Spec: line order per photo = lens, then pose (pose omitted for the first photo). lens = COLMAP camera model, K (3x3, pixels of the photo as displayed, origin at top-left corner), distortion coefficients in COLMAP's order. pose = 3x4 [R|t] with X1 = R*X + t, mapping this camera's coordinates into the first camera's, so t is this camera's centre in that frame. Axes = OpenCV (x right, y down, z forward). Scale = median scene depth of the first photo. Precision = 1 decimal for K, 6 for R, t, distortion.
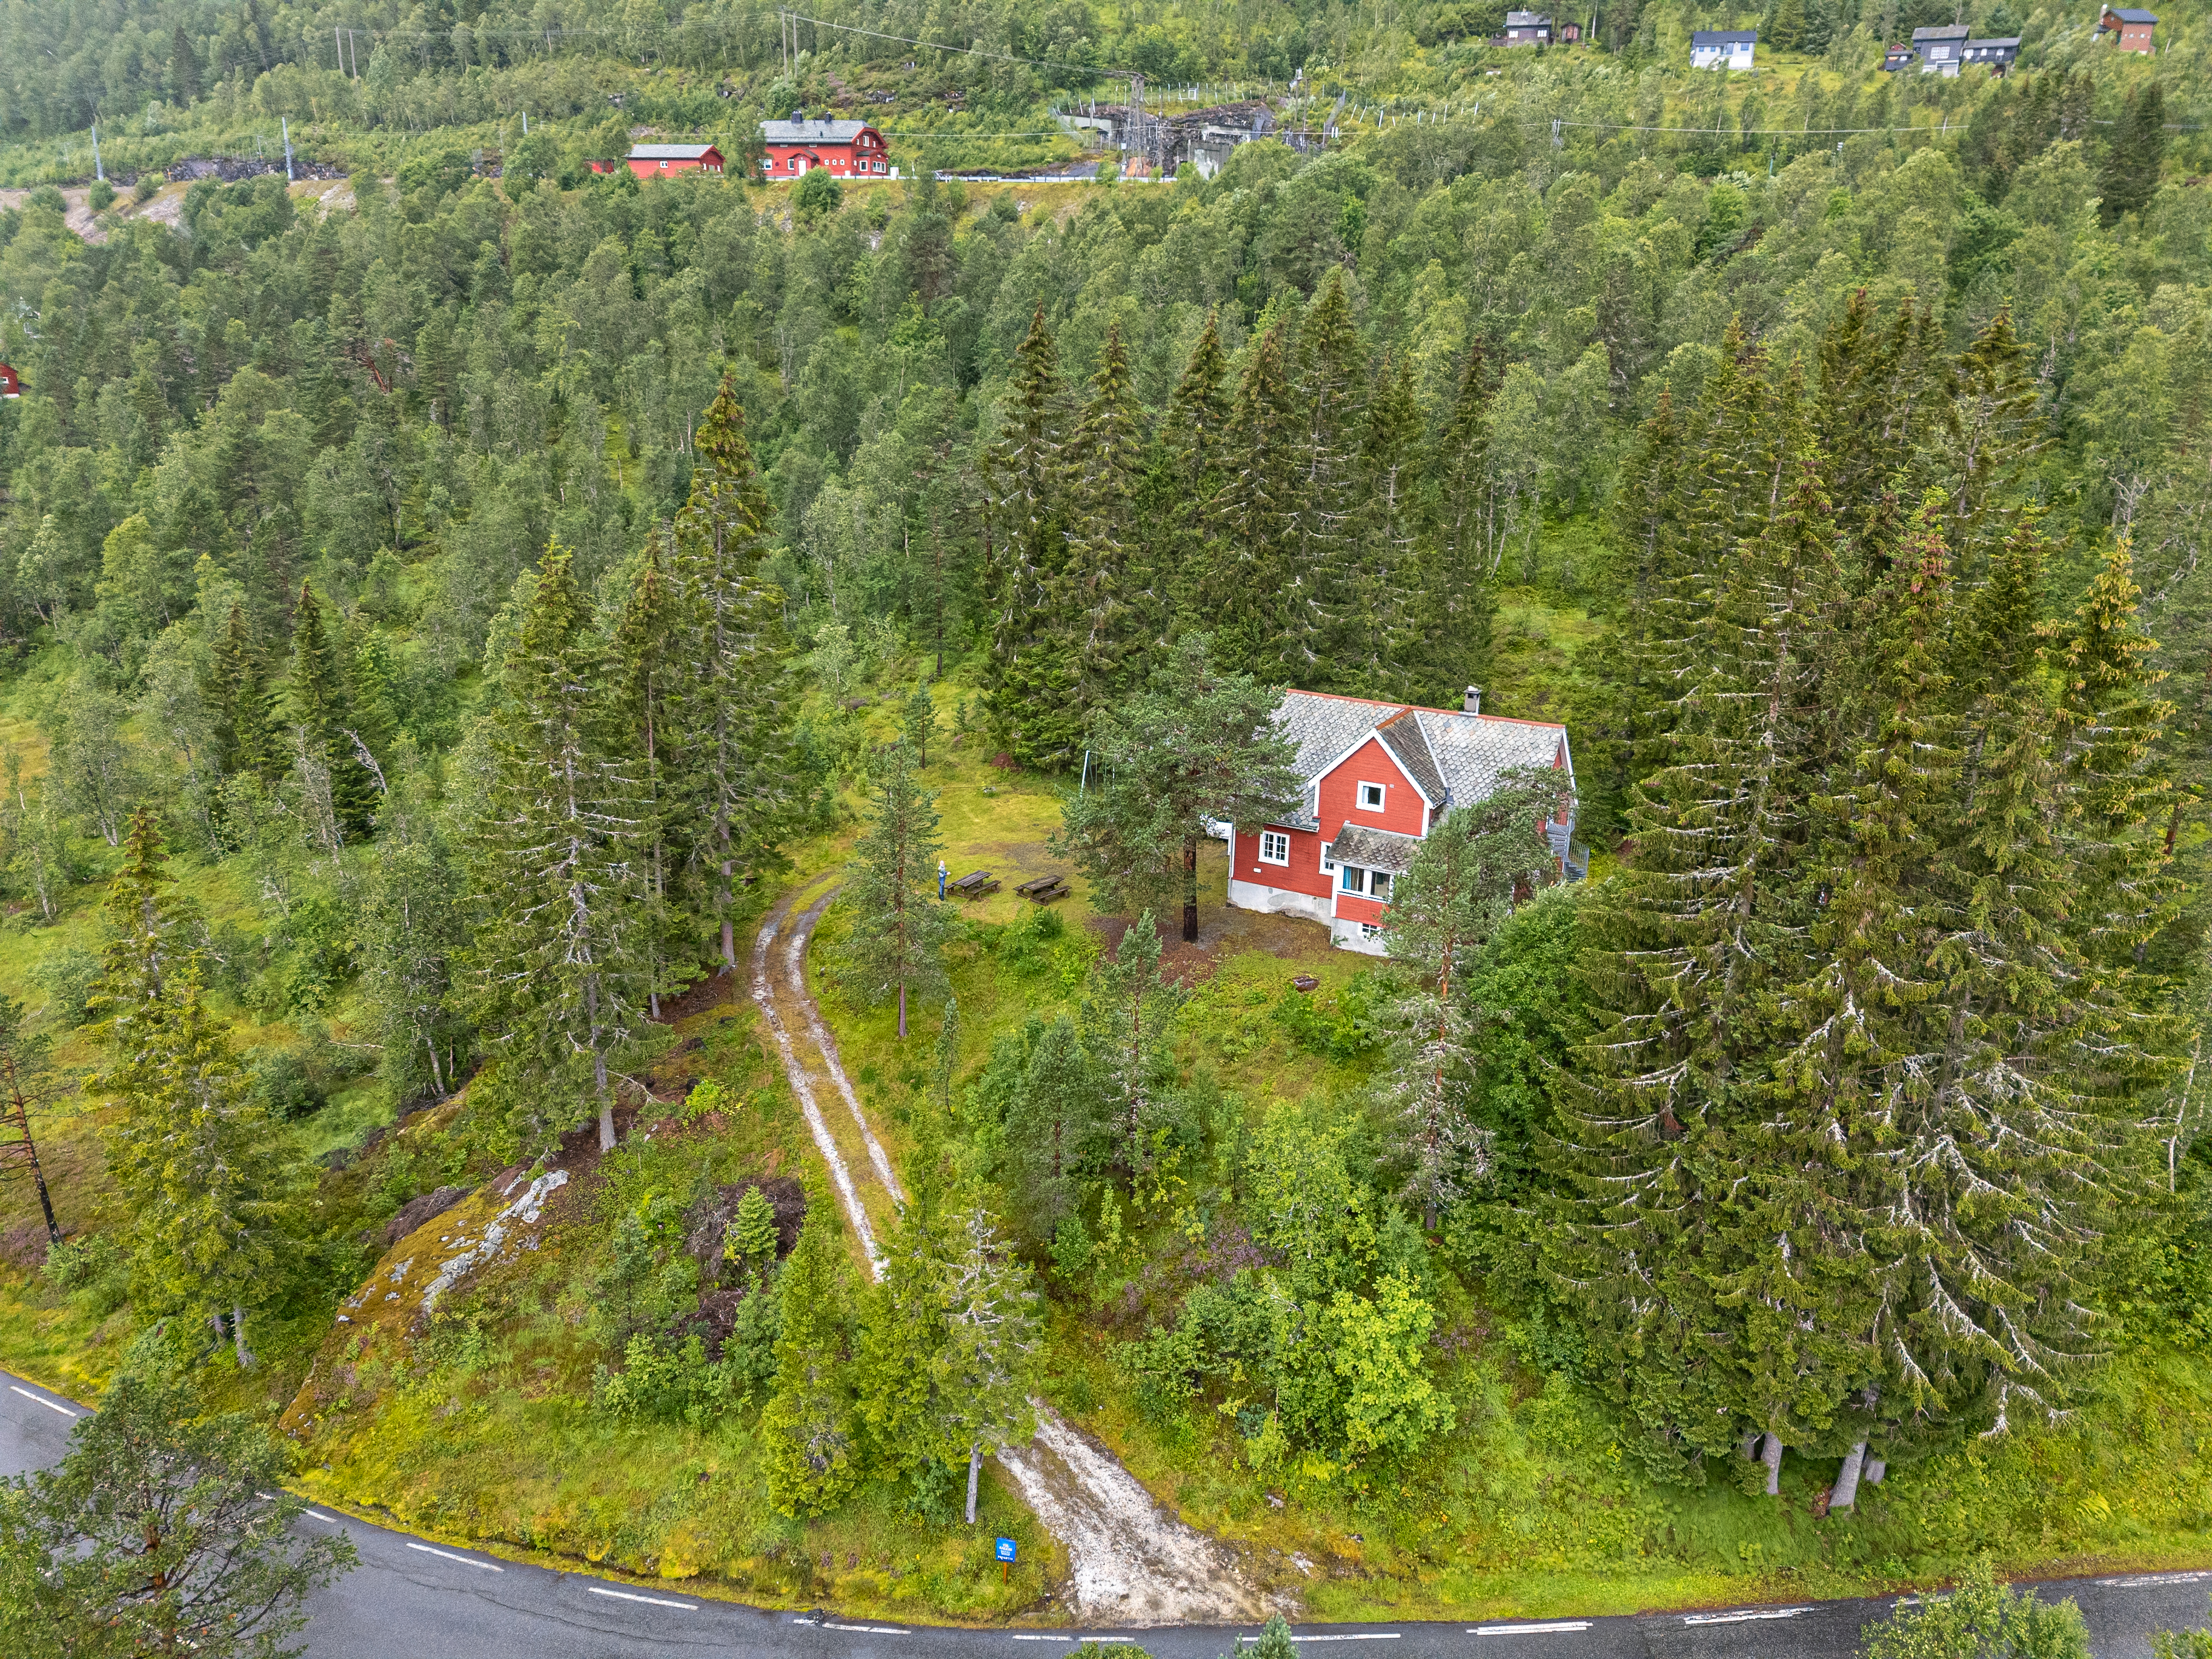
lens RADIAL K [[1701.3, 0, 1109.7], [0, 1701.3, 751.6], [0, 0, 1]] dist [0.060557, -0.004765]
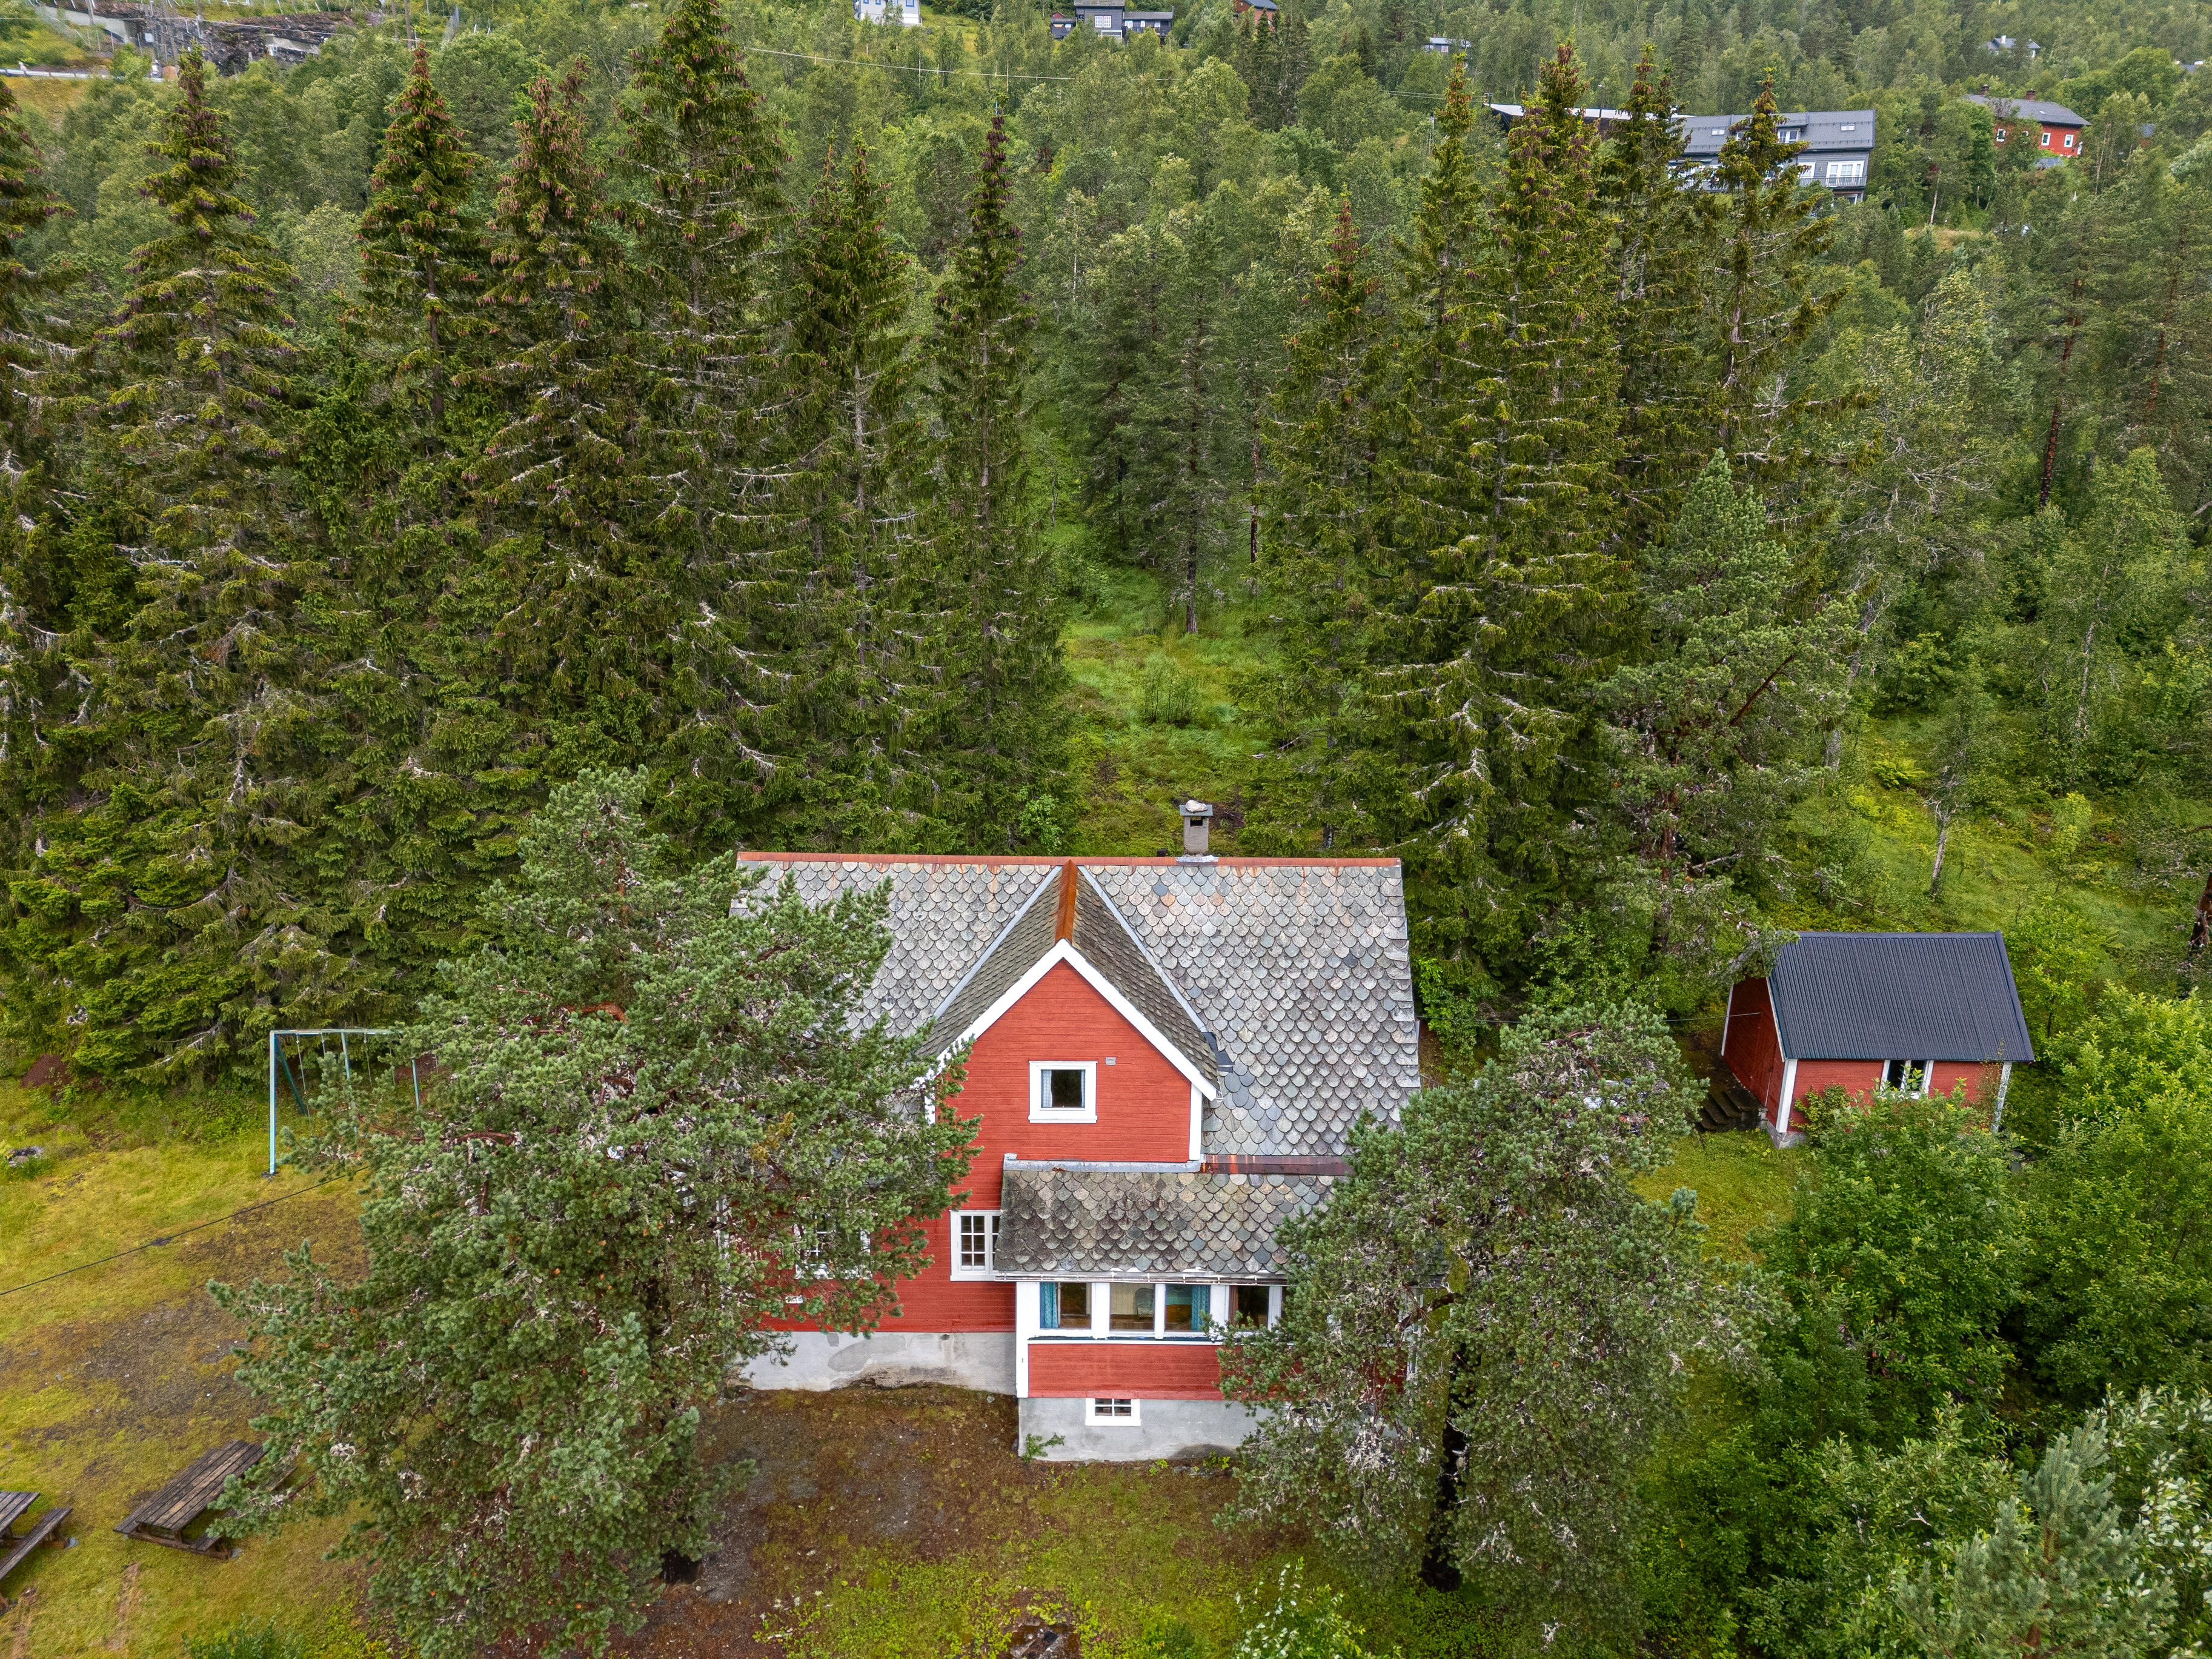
lens RADIAL K [[1323.2, 0, 1105.6], [0, 1323.2, 779.9], [0, 0, 1]] dist [-0.014872, -0.001714]
pose [[0.836775, -0.145524, 0.527854, -0.002204], [0.127754, 0.989317, 0.070224, -0.062670], [-0.532434, 0.008674, 0.846427, 0.600023]]
